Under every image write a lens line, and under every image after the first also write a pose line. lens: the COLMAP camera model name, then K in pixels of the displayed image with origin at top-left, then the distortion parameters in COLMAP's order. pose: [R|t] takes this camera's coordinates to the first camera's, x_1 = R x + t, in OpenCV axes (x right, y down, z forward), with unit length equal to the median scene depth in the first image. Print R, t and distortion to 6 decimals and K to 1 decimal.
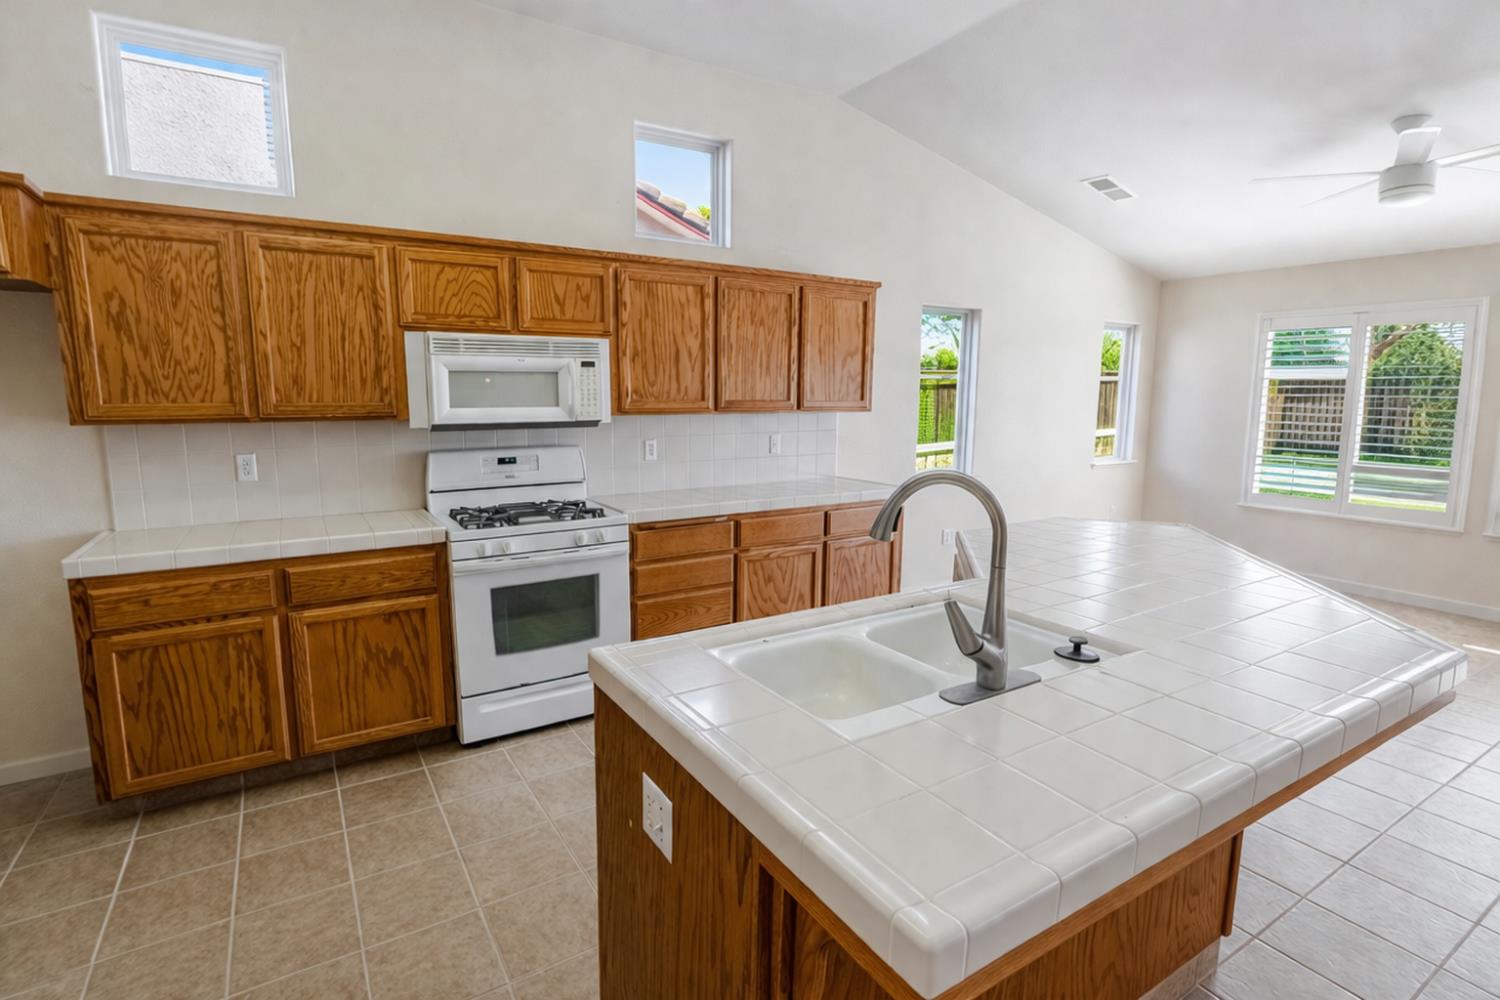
lens RADIAL K [[723.2, 0, 750.0], [0, 723.2, 500.0], [0, 0, 1]] dist [-0.001850, -0.000384]
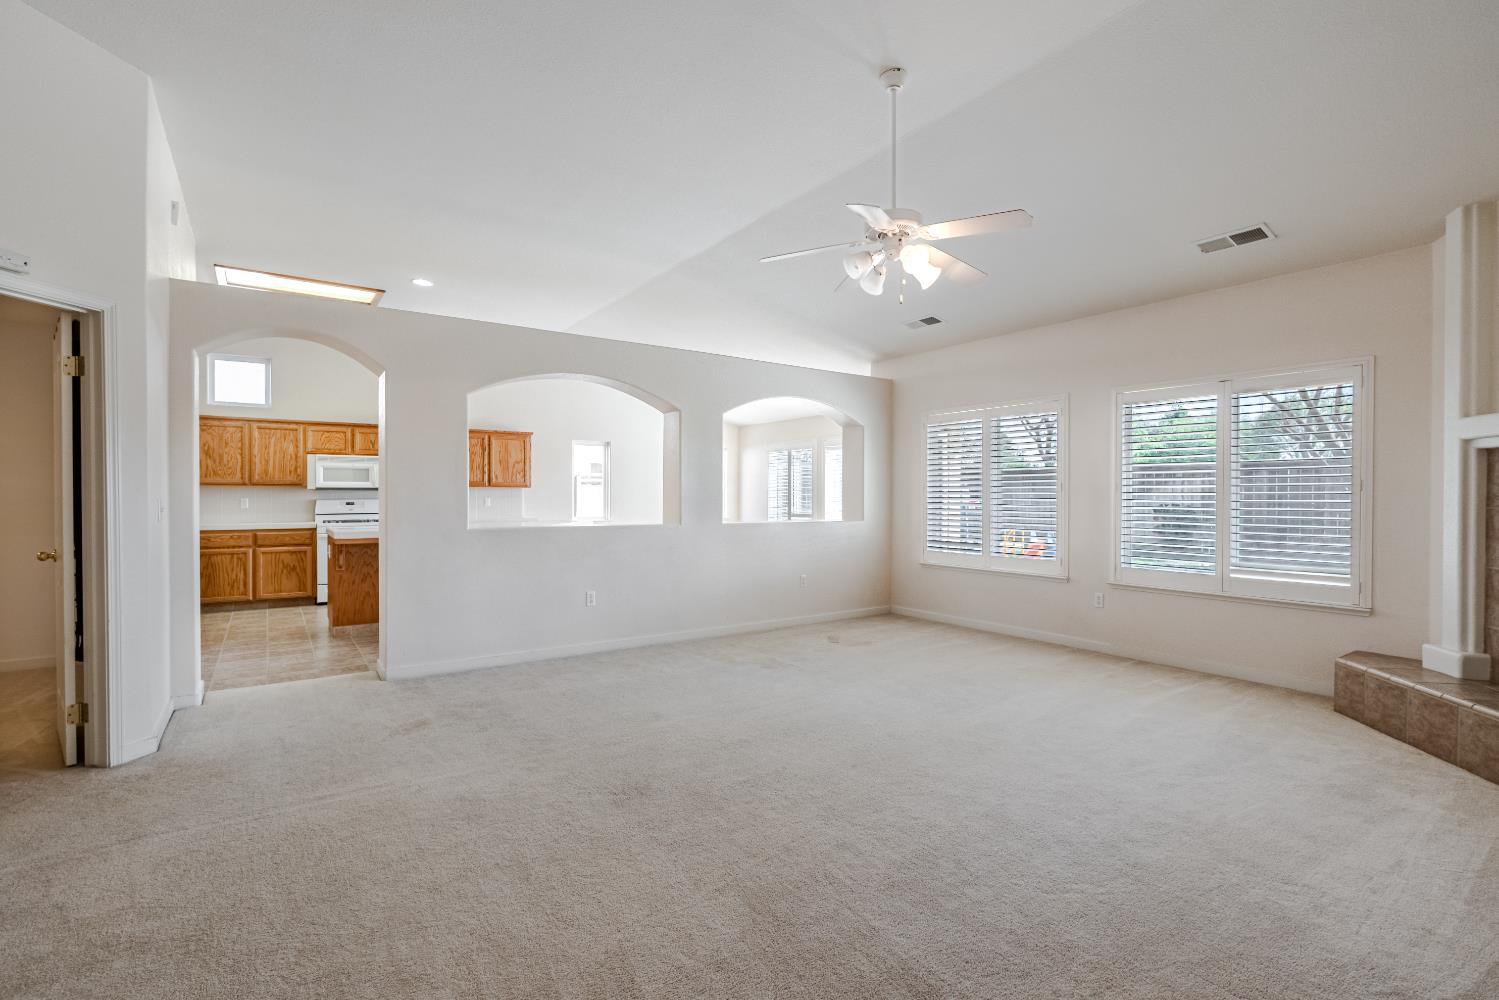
lens RADIAL K [[679.0, 0, 769.9], [0, 679.0, 500.1], [0, 0, 1]] dist [-0.004003, -0.000613]
pose [[0.996081, -0.005961, 0.088250, 1.161352], [0.018712, 0.989345, -0.144380, 0.383214], [-0.086449, 0.145465, 0.985579, -1.858373]]
